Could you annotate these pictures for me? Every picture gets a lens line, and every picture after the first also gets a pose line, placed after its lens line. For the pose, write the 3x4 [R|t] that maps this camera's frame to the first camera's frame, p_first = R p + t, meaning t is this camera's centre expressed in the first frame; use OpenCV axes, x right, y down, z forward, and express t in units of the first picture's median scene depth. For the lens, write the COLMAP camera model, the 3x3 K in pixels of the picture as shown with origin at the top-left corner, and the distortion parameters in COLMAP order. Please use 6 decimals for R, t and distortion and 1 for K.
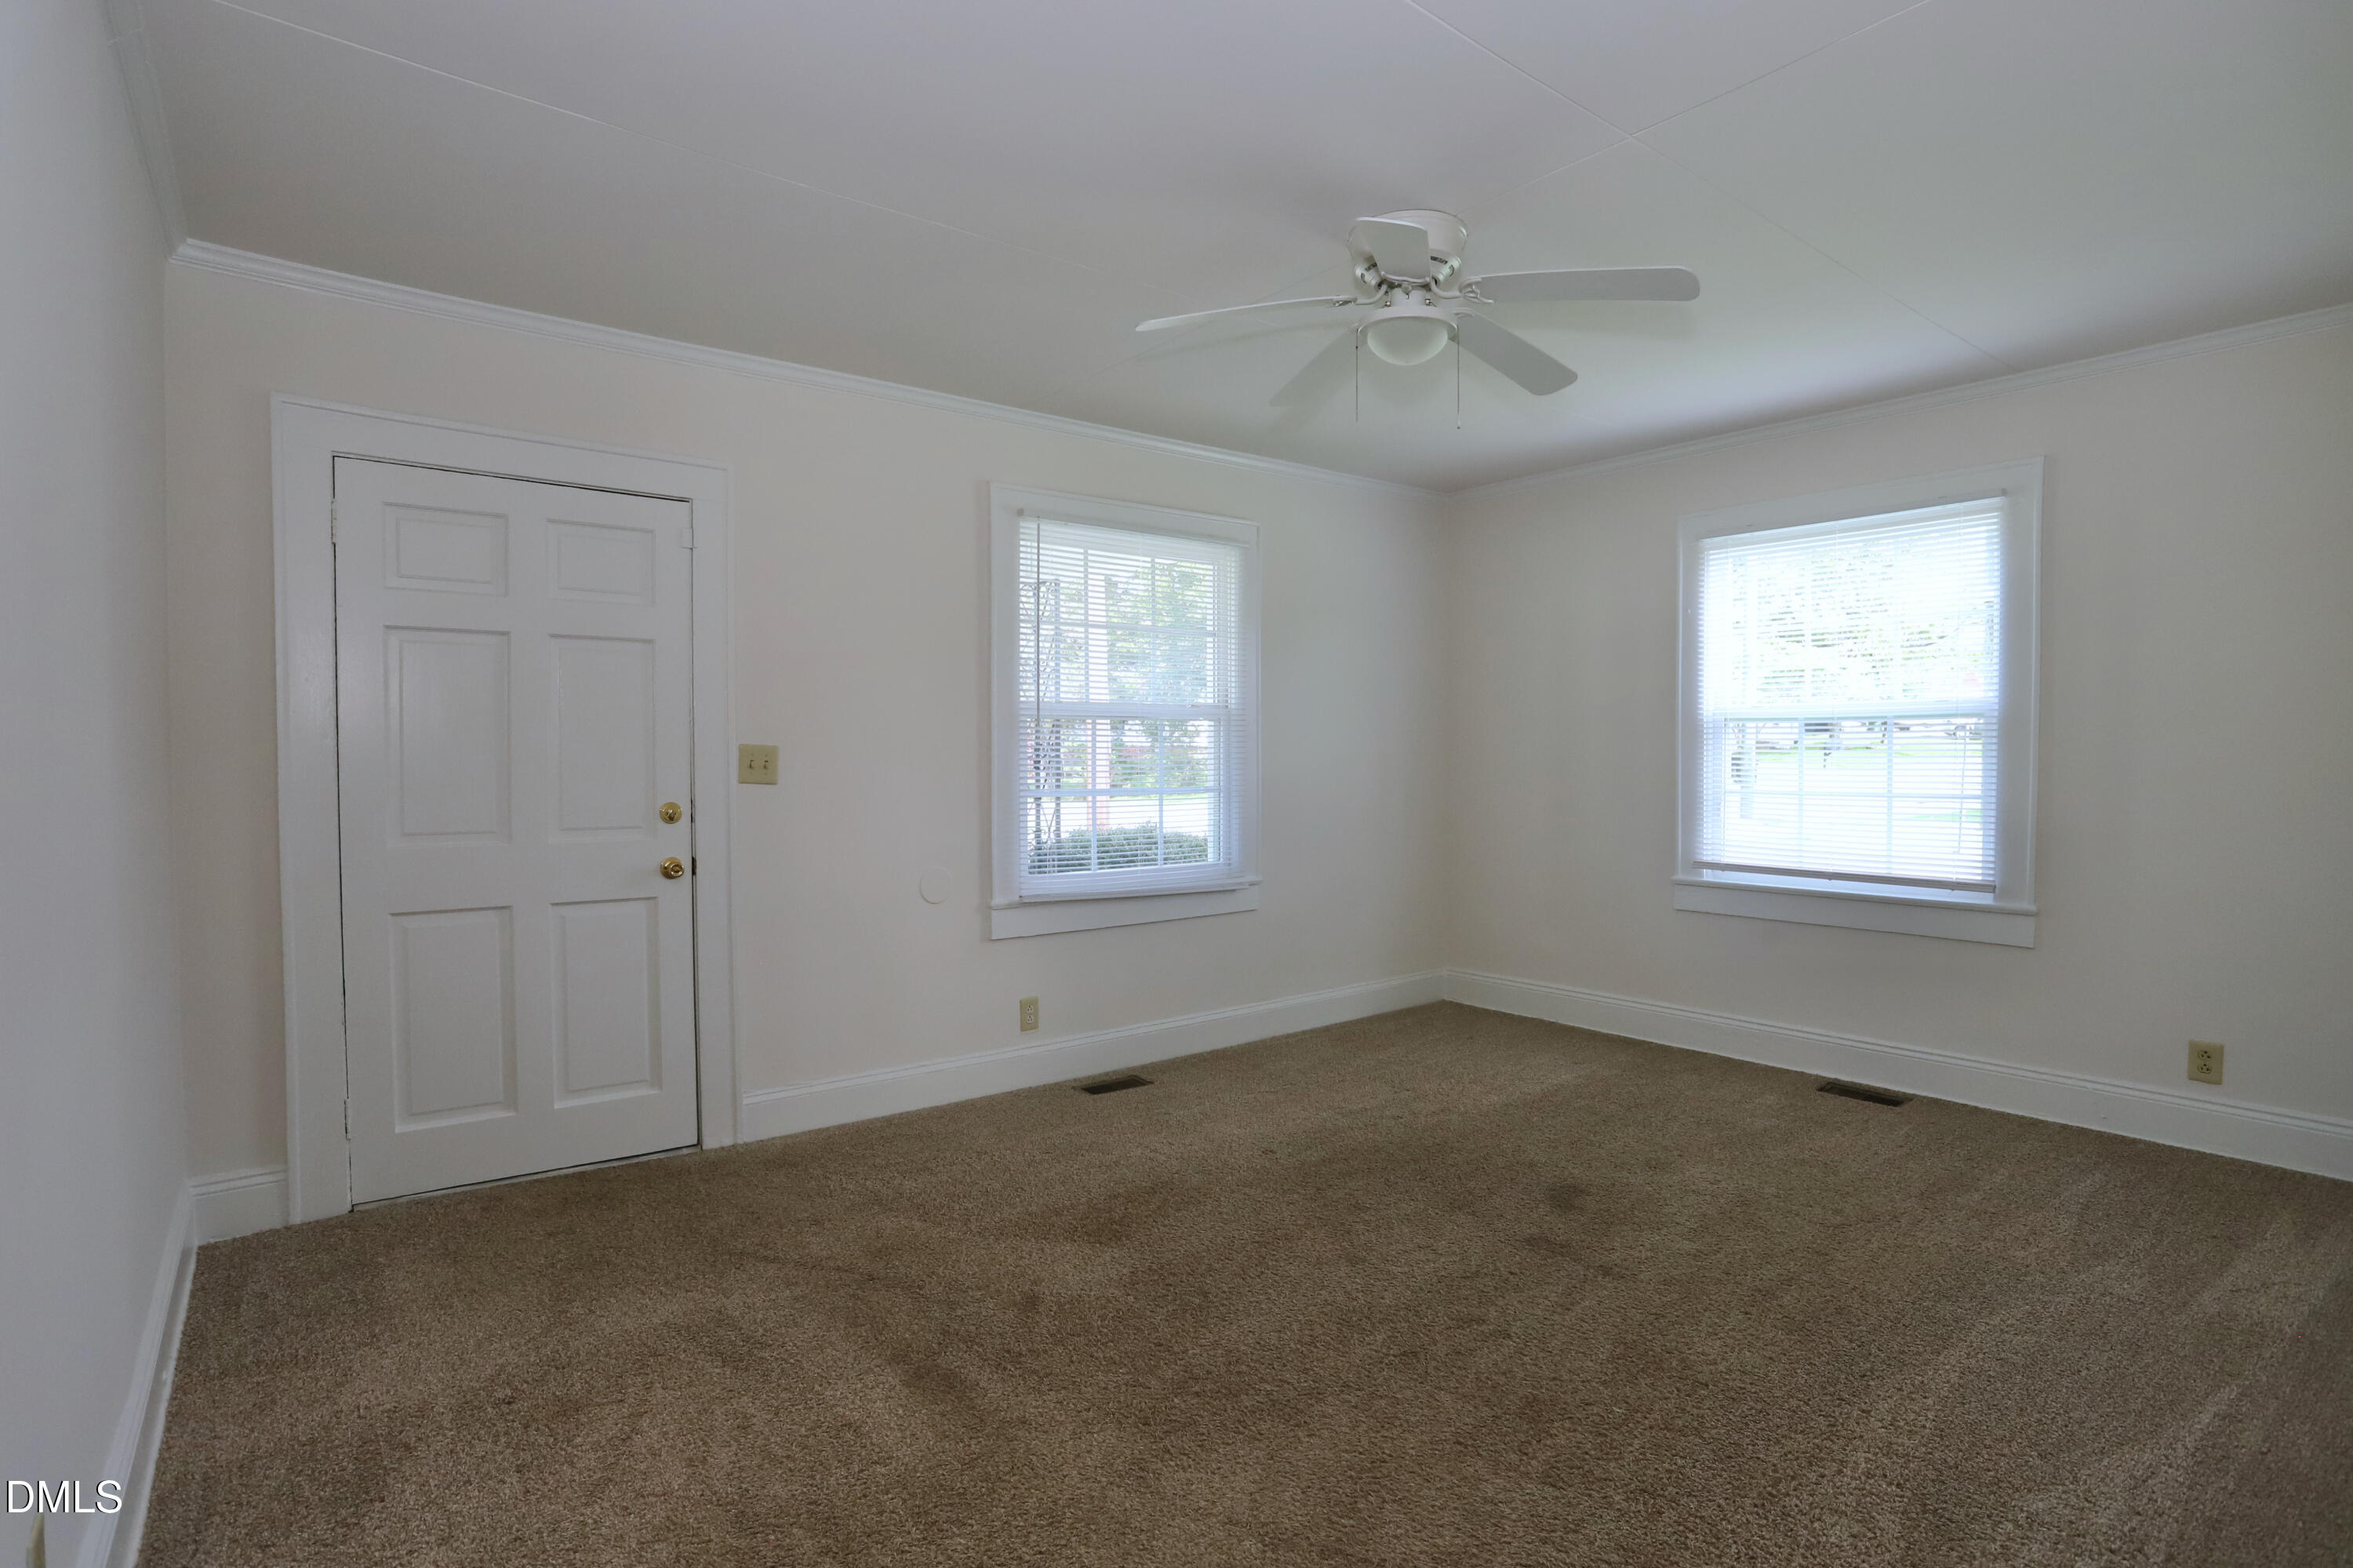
lens RADIAL K [[1153.9, 0, 1177.2], [0, 1153.9, 791.7], [0, 0, 1]] dist [-0.075232, 0.032856]
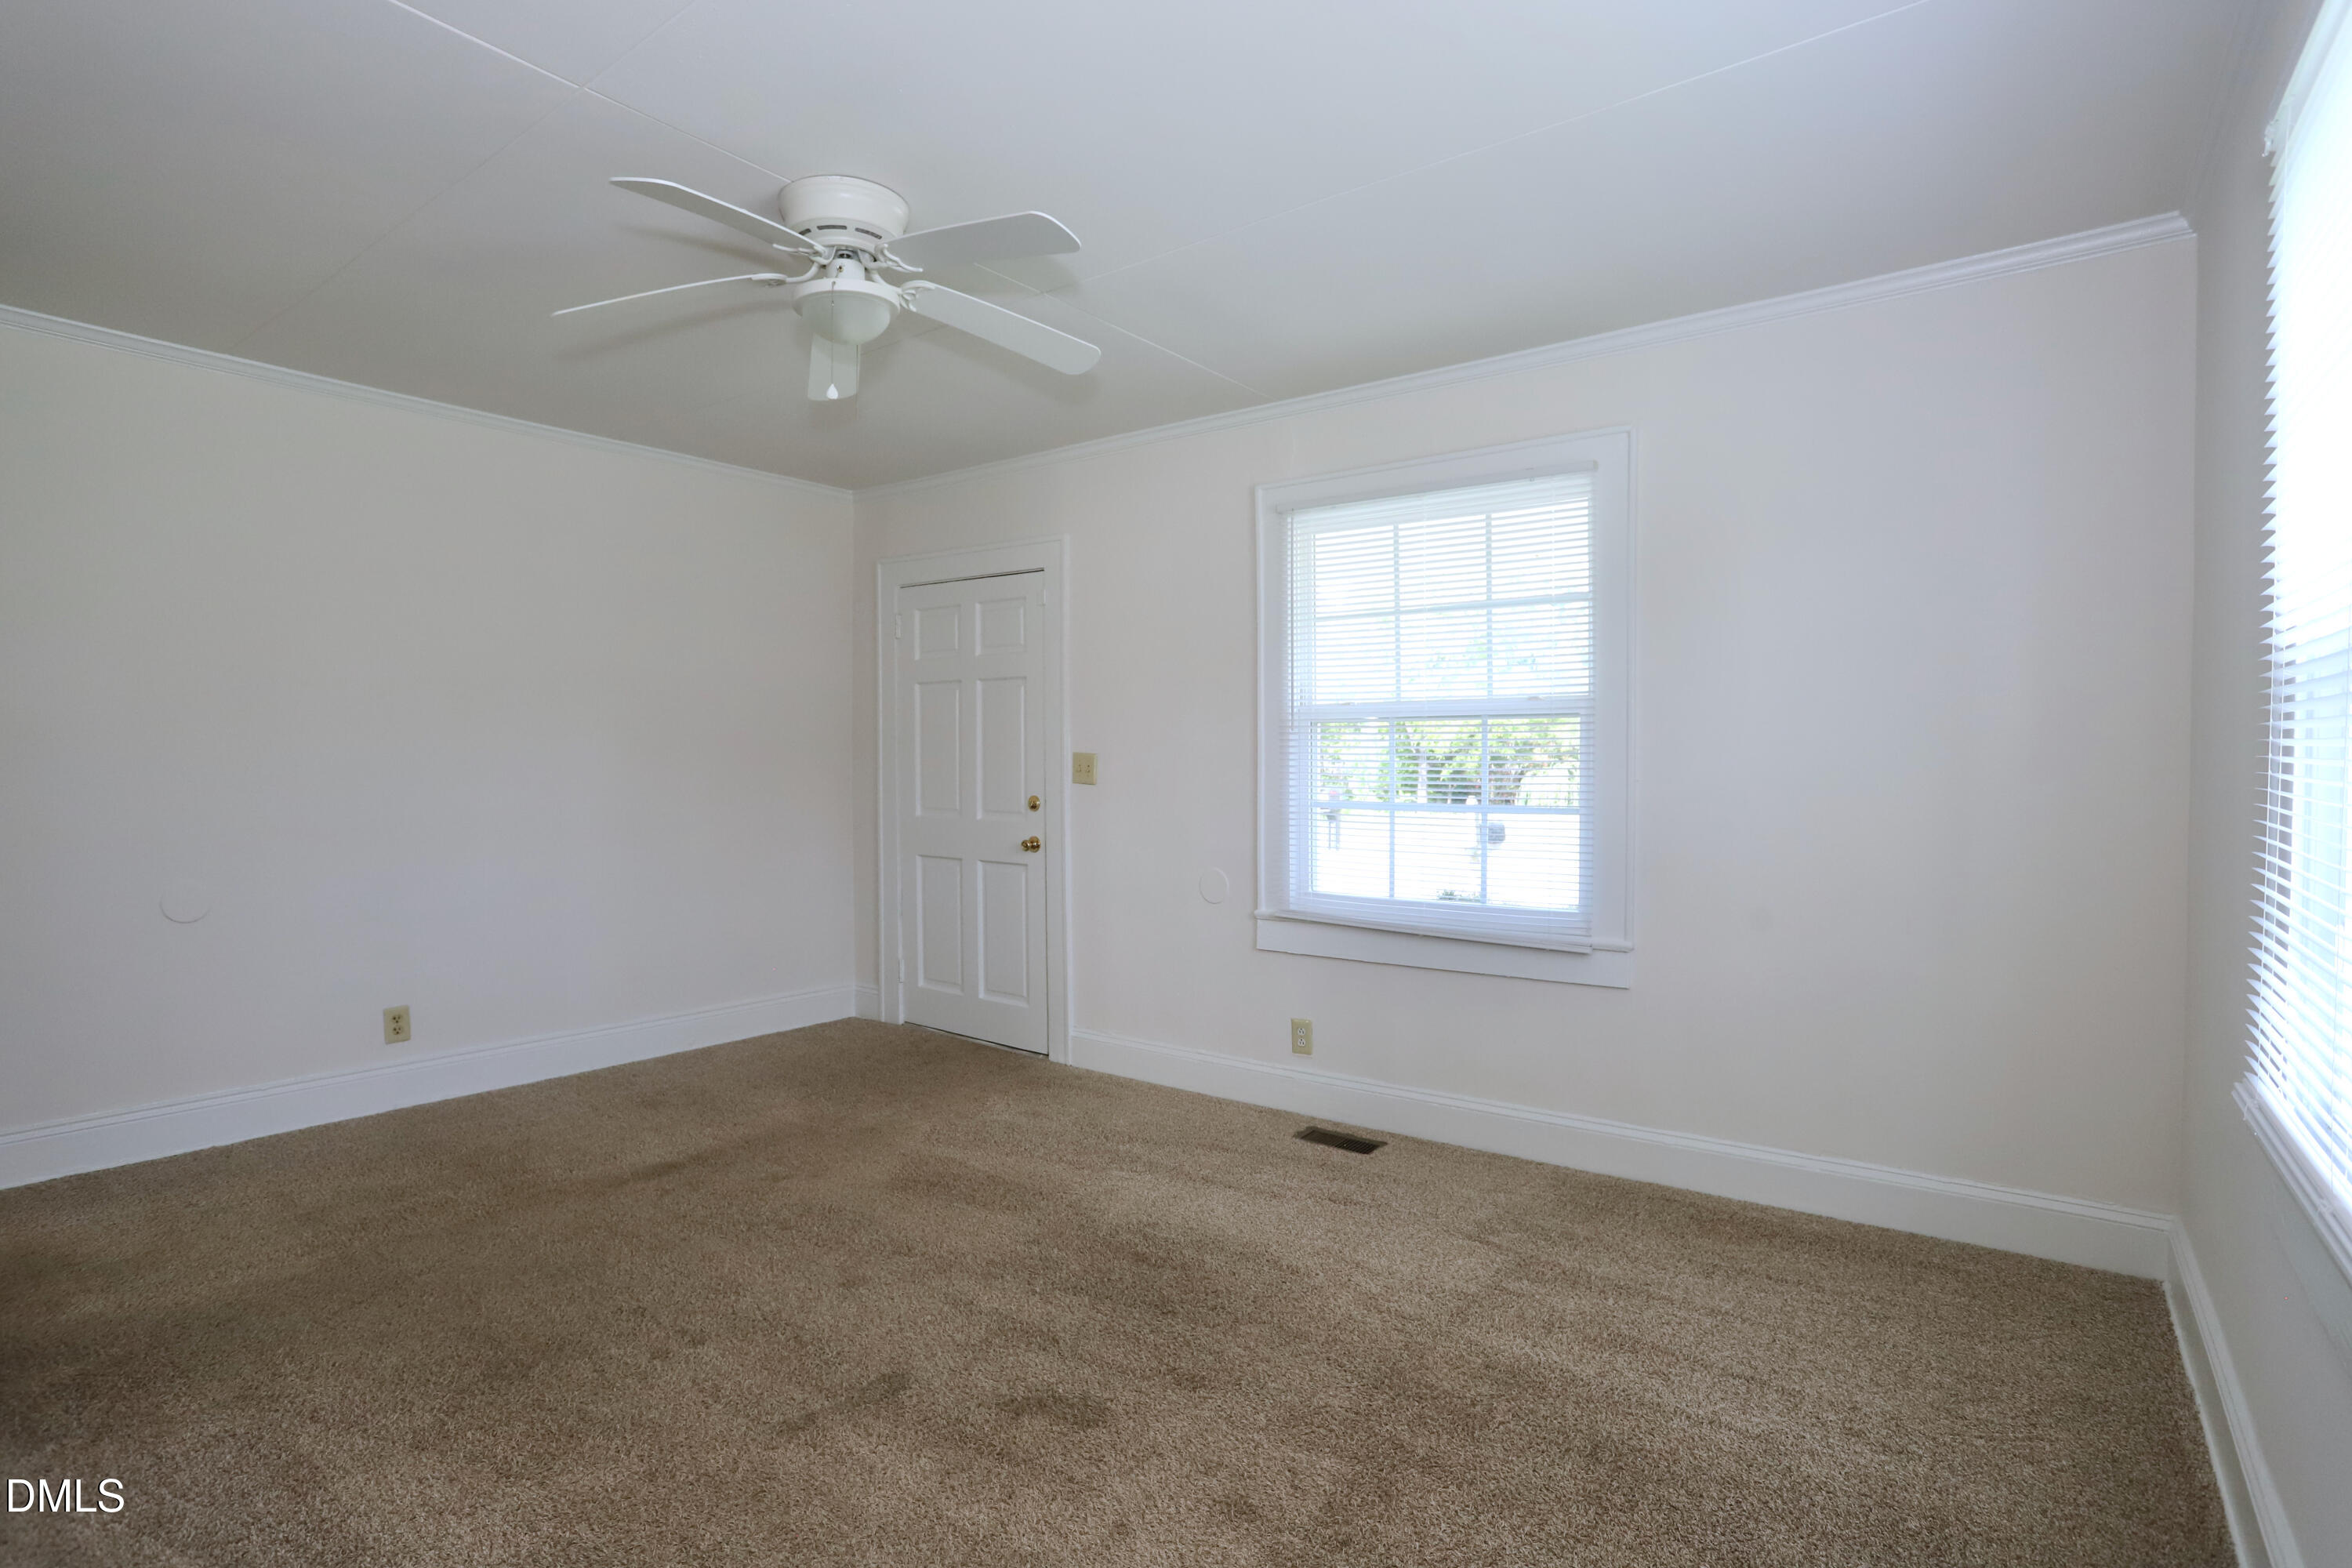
lens RADIAL K [[1153.3, 0, 1176.7], [0, 1153.3, 791.7], [0, 0, 1]] dist [-0.075232, 0.032856]
pose [[0.276146, 0.033634, -0.960527, 0.810996], [-0.028729, 0.999230, 0.026730, -0.032479], [0.960686, 0.020214, 0.276900, 0.694417]]
